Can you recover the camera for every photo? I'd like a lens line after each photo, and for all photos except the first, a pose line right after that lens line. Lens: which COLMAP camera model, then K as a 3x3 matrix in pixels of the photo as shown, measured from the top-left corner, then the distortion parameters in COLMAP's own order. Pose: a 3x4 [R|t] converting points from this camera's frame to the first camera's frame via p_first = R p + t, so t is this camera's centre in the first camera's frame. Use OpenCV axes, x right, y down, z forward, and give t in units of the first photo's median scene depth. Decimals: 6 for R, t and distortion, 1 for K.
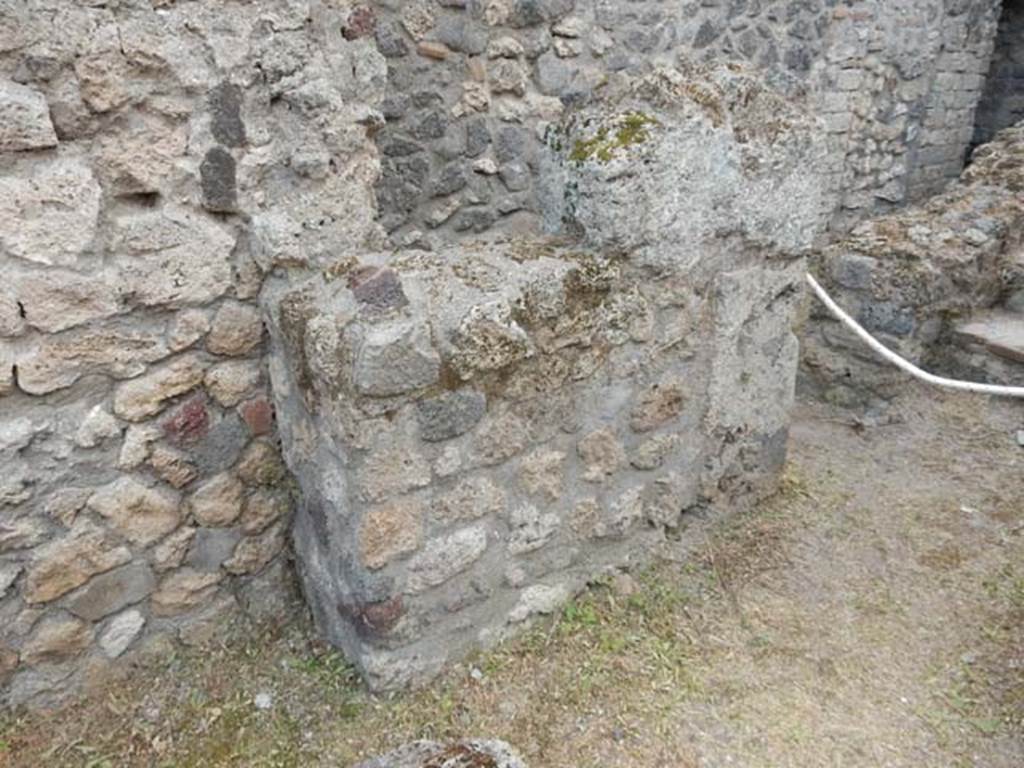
lens RADIAL K [[750.3, 0, 512.0], [0, 750.3, 384.0], [0, 0, 1]] dist [-0.004629, -0.001505]
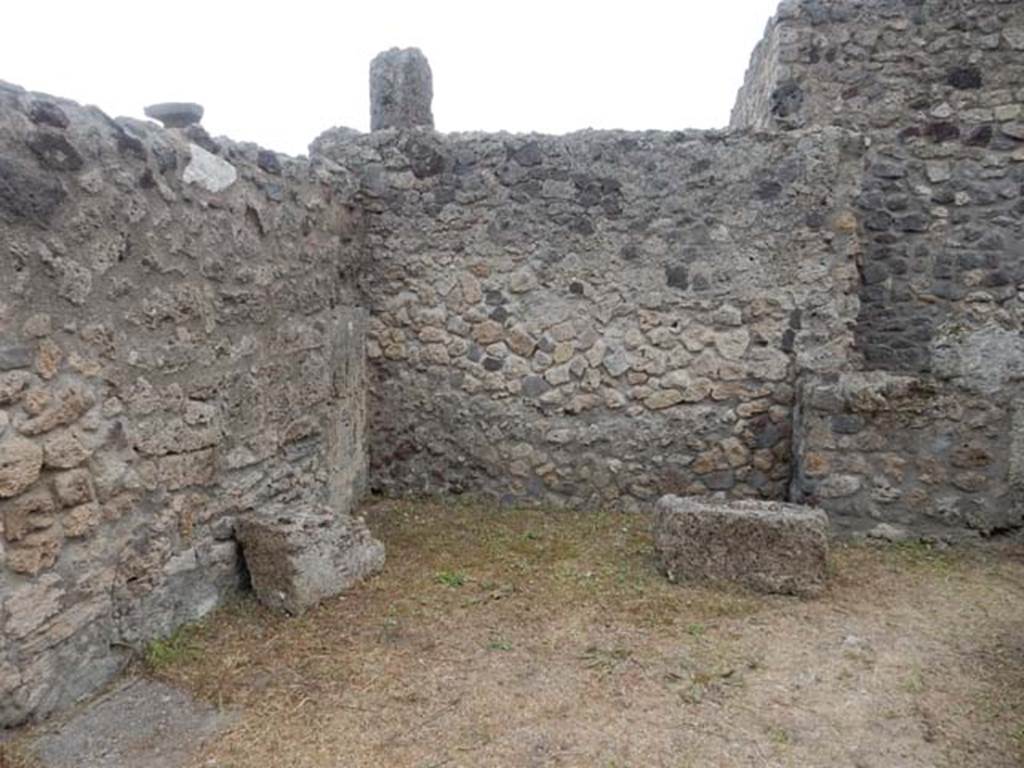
lens RADIAL K [[750.3, 0, 512.0], [0, 750.3, 384.0], [0, 0, 1]] dist [-0.004629, -0.001505]
pose [[0.670552, 0.088217, -0.736598, 1.006196], [-0.300885, 0.939914, -0.161340, 0.653767], [0.678106, 0.329818, 0.656805, -1.517608]]
